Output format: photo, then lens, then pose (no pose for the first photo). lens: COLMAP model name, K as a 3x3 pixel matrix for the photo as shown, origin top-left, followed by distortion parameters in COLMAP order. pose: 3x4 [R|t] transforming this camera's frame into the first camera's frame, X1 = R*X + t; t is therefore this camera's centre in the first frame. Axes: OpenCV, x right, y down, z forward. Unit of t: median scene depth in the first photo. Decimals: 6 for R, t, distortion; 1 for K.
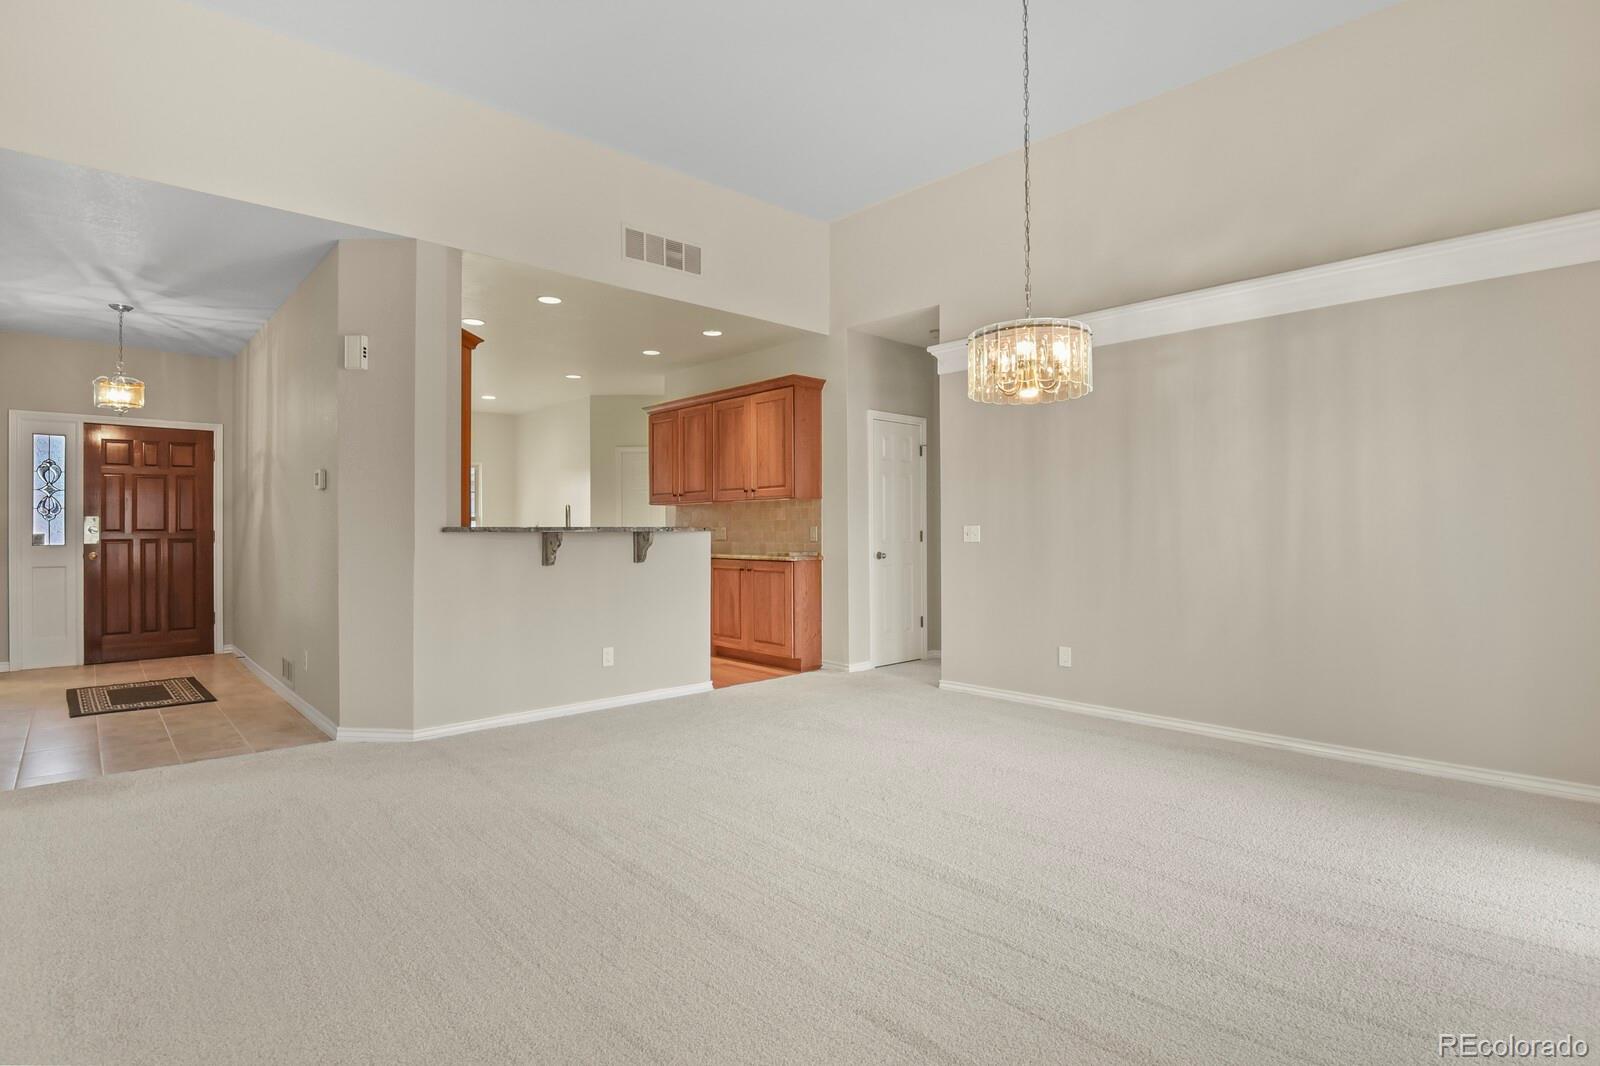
lens RADIAL K [[787.4, 0, 803.8], [0, 787.4, 530.8], [0, 0, 1]] dist [-0.020791, -0.006165]
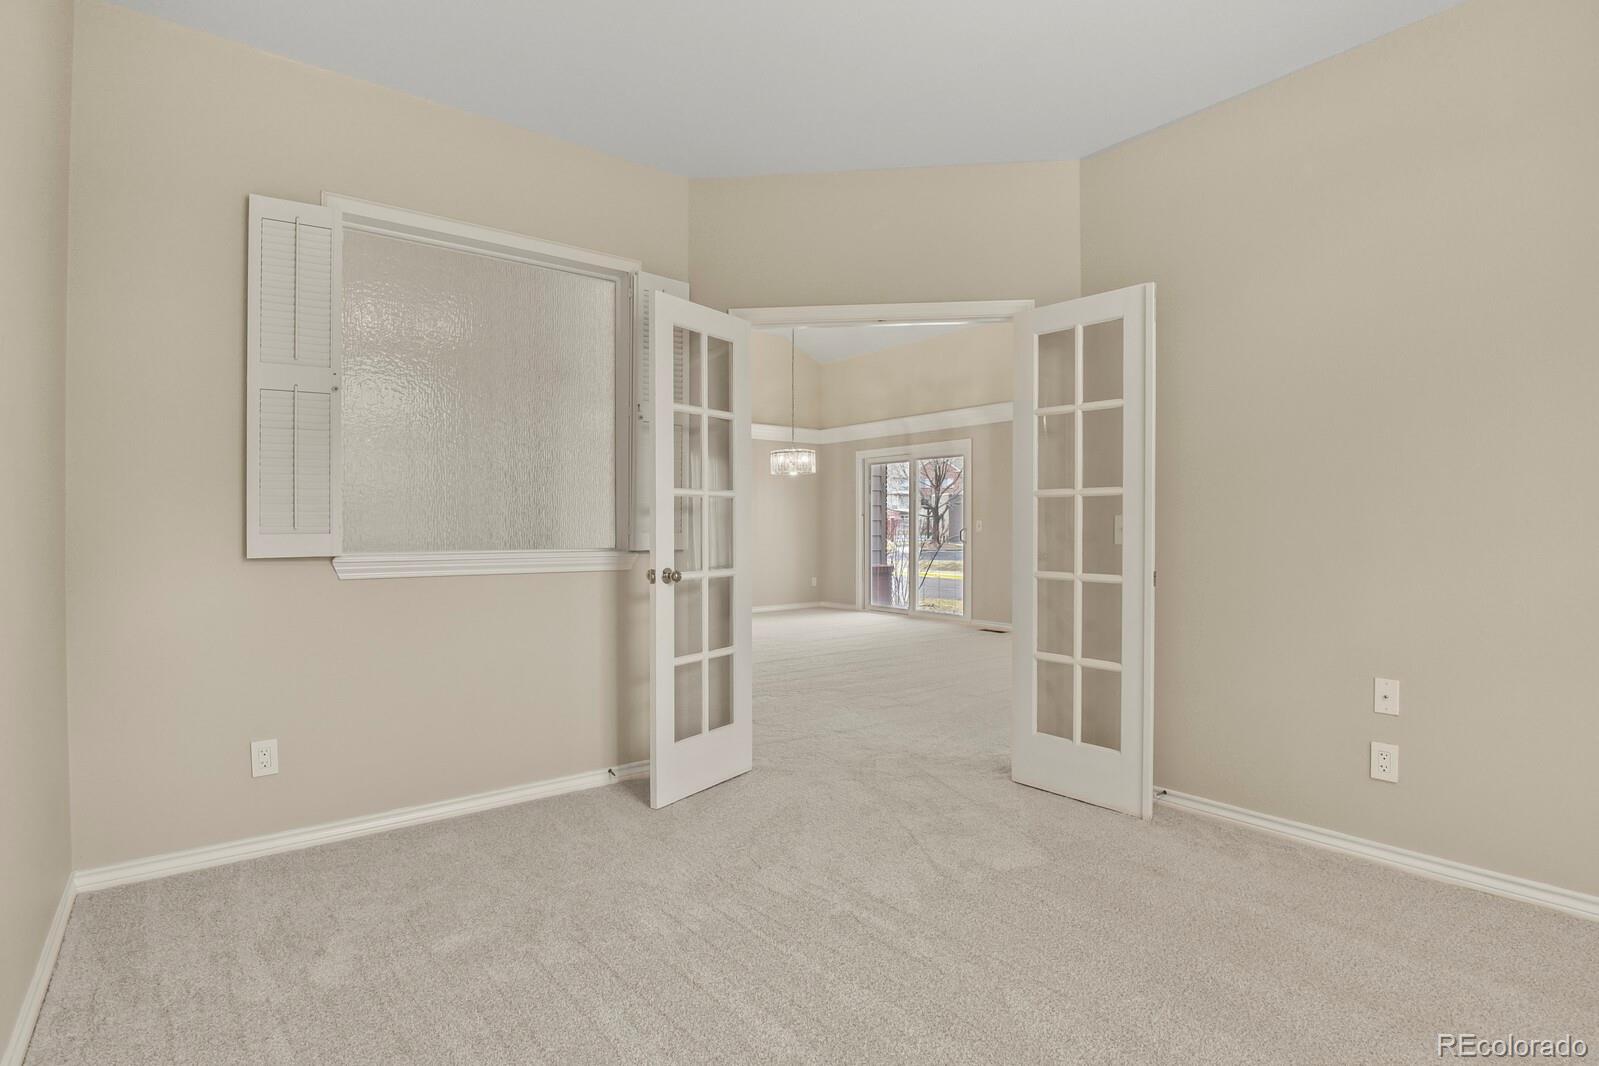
lens RADIAL K [[786.9, 0, 811.9], [0, 786.9, 529.2], [0, 0, 1]] dist [-0.020791, -0.006165]
pose [[0.087425, -0.000919, 0.996171, -0.964877], [0.002926, 0.999995, 0.000665, 0.005414], [-0.996167, 0.002857, 0.087427, 0.282386]]
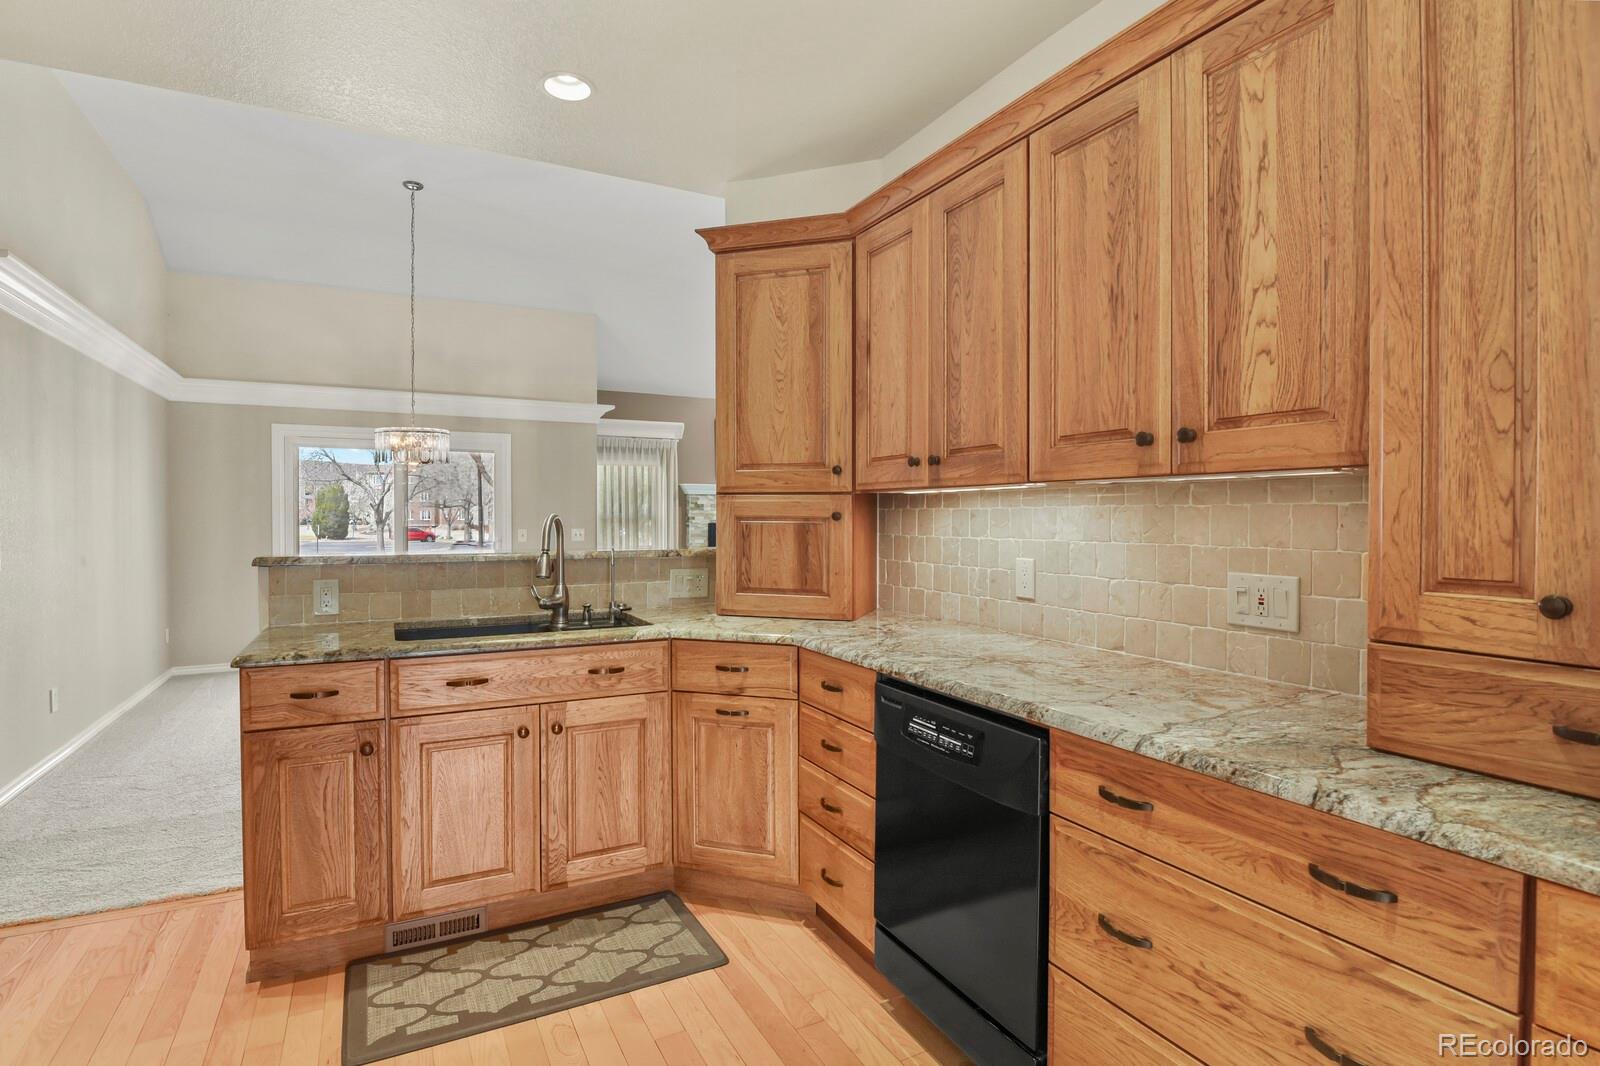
lens RADIAL K [[787.4, 0, 811.3], [0, 787.4, 529.8], [0, 0, 1]] dist [-0.020791, -0.006165]
pose [[-0.968832, -0.000754, 0.247717, -0.416326], [0.003364, 0.999863, 0.016200, -0.020051], [-0.247696, 0.016529, -0.968697, 1.008005]]
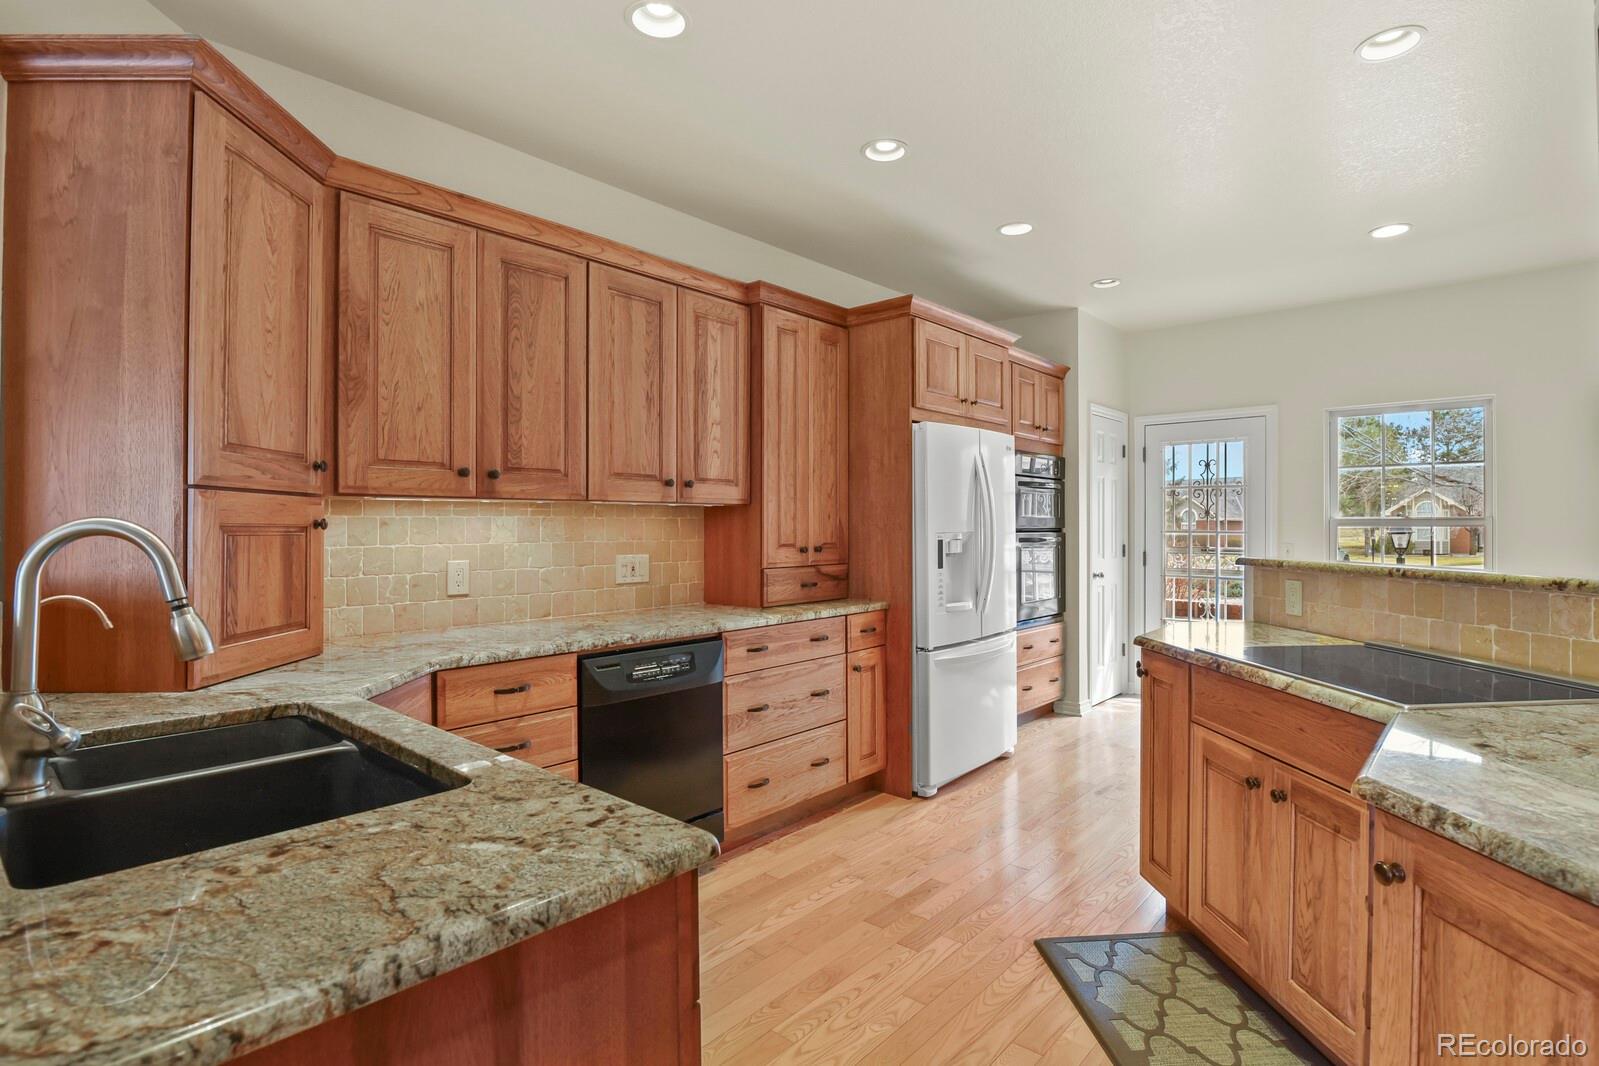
lens RADIAL K [[786.9, 0, 808.9], [0, 786.9, 529.9], [0, 0, 1]] dist [-0.020791, -0.006165]
pose [[0.101090, 0.010466, -0.994822, -0.033339], [0.000844, 0.999943, 0.010606, -0.021238], [0.994877, -0.001912, 0.101075, 0.802010]]
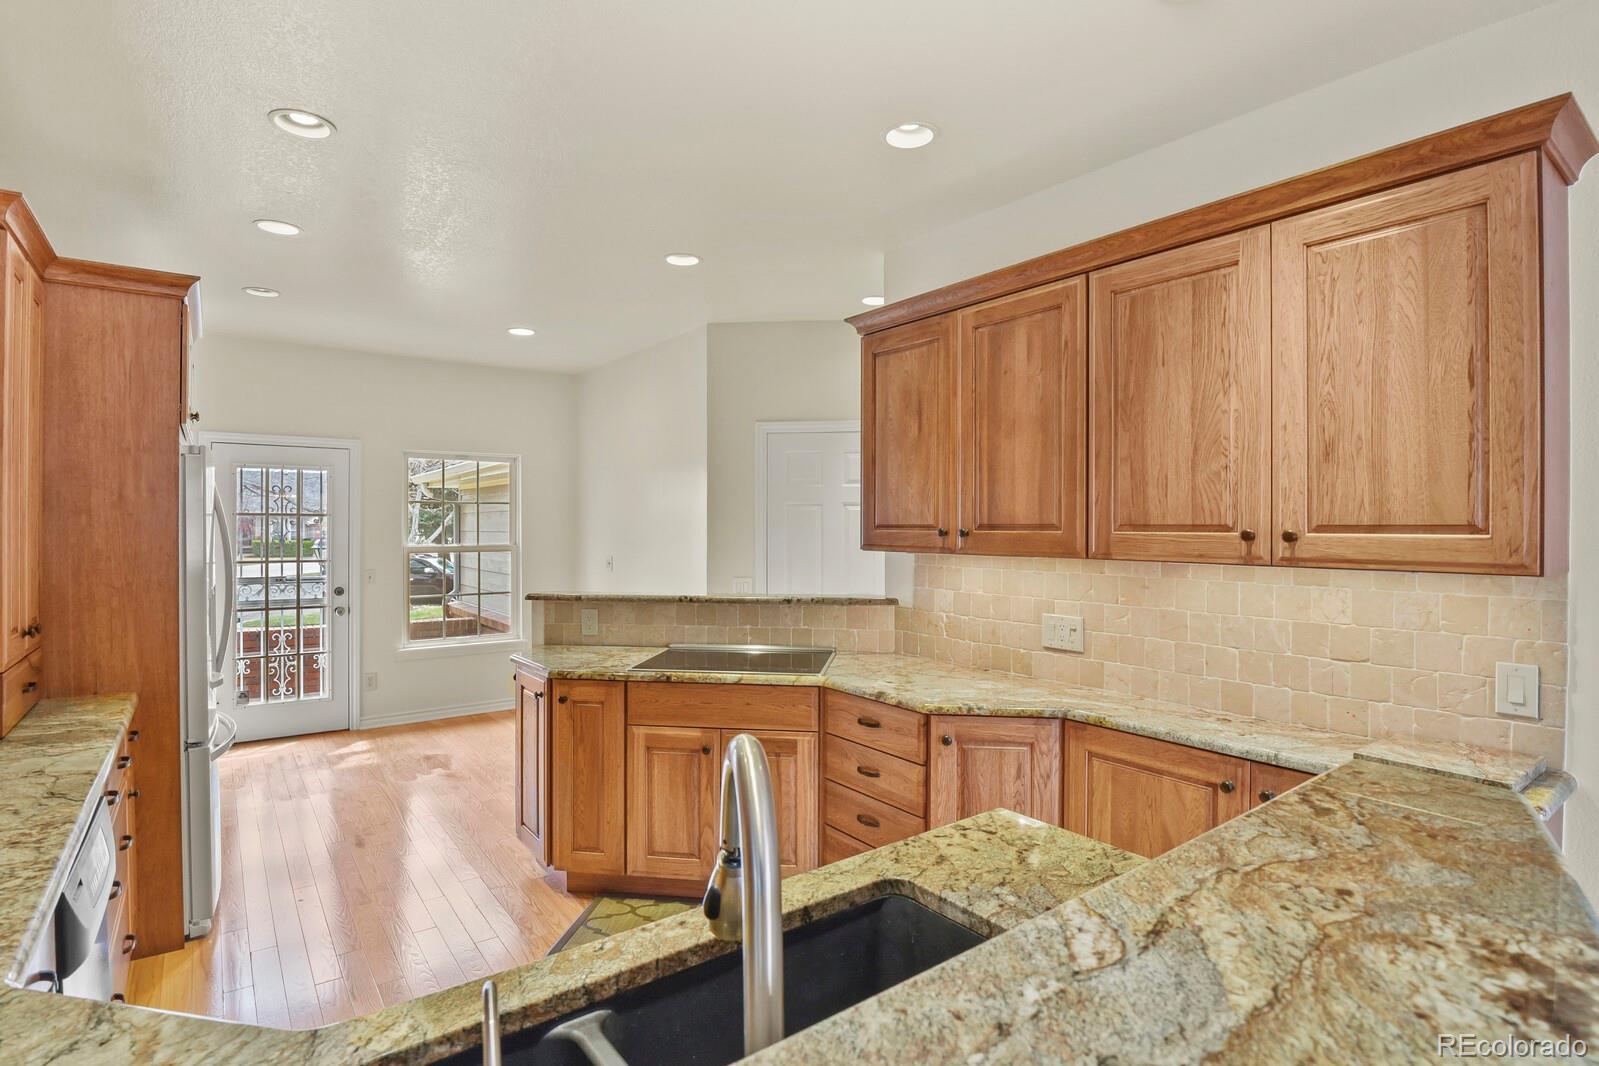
lens RADIAL K [[786.9, 0, 810.4], [0, 786.9, 533.3], [0, 0, 1]] dist [-0.020791, -0.006165]
pose [[0.995396, 0.007193, -0.095577, -0.186485], [-0.006498, 0.999950, 0.007584, -0.045501], [0.095627, -0.006928, 0.995393, 0.590464]]
